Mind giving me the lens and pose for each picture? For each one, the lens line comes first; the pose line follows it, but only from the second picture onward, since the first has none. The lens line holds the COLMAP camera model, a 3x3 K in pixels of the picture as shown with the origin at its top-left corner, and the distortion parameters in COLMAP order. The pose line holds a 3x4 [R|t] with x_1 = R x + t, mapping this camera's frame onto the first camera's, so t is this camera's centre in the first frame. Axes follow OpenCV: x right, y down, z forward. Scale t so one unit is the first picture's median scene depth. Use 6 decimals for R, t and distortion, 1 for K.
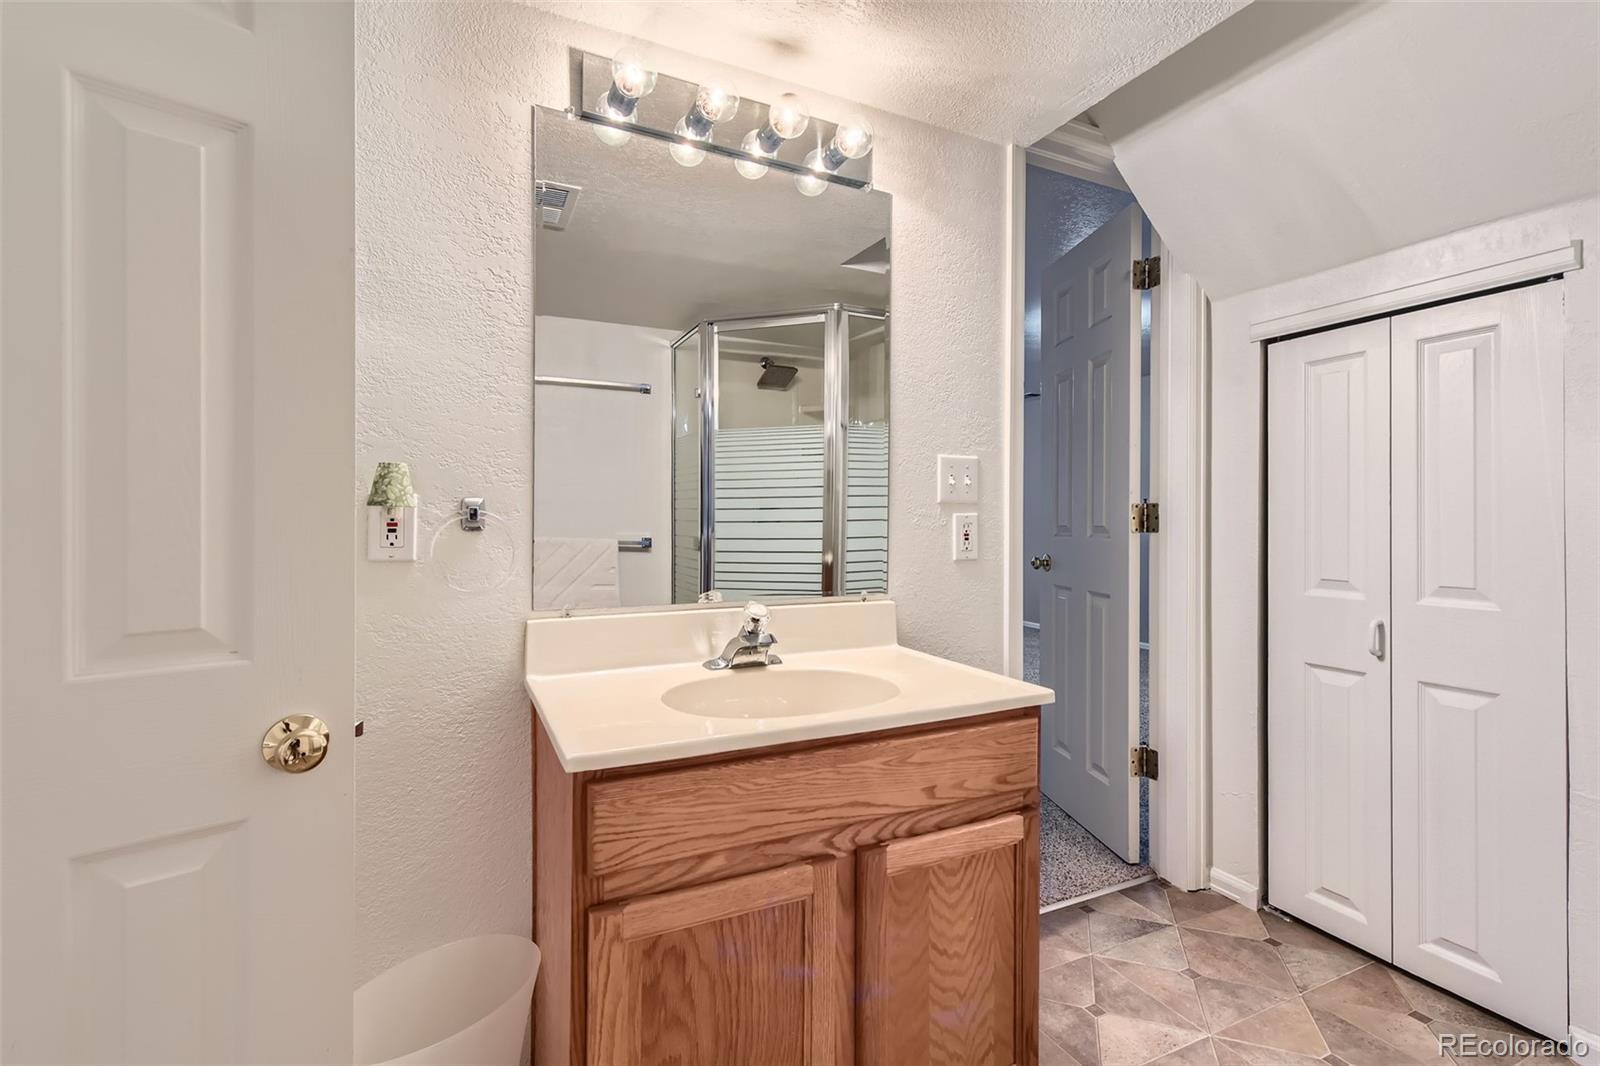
lens RADIAL K [[726.6, 0, 795.2], [0, 726.6, 518.8], [0, 0, 1]] dist [0.009242, -0.000795]
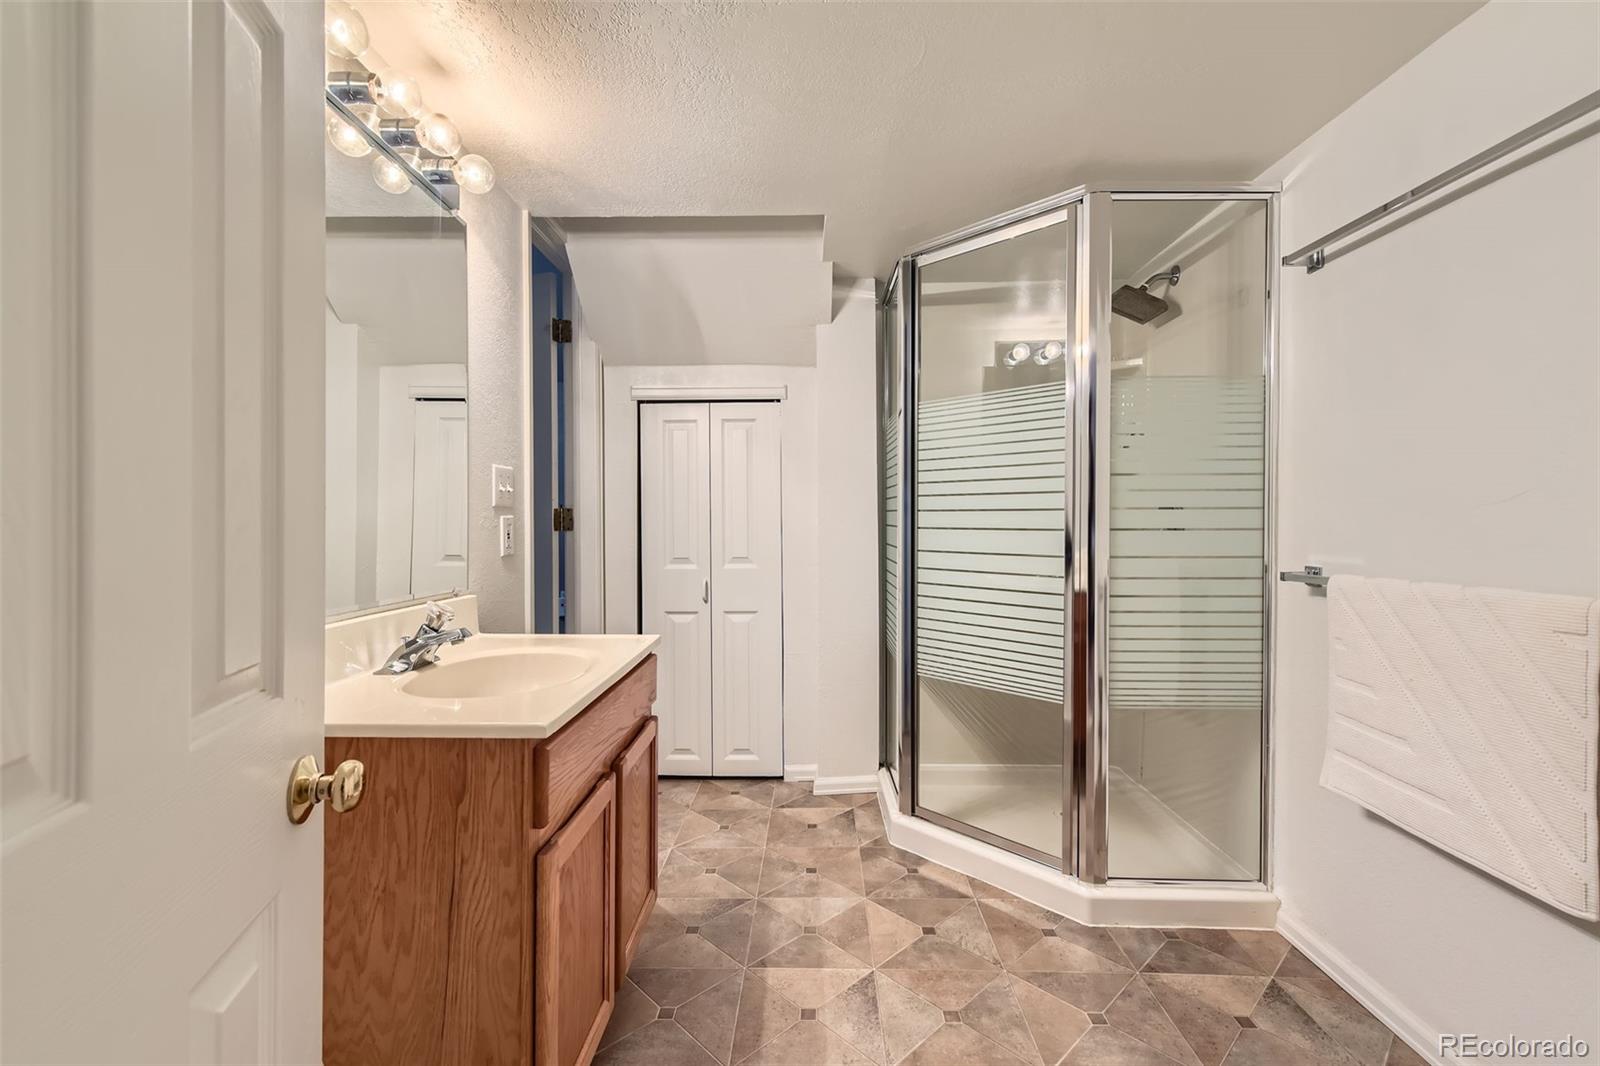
lens RADIAL K [[726.6, 0, 803.3], [0, 726.6, 529.0], [0, 0, 1]] dist [0.009242, -0.000795]
pose [[0.429381, -0.011438, 0.903051, -0.642824], [-0.001030, 0.999913, 0.013155, -0.002479], [-0.903123, -0.006579, 0.429332, 0.065920]]
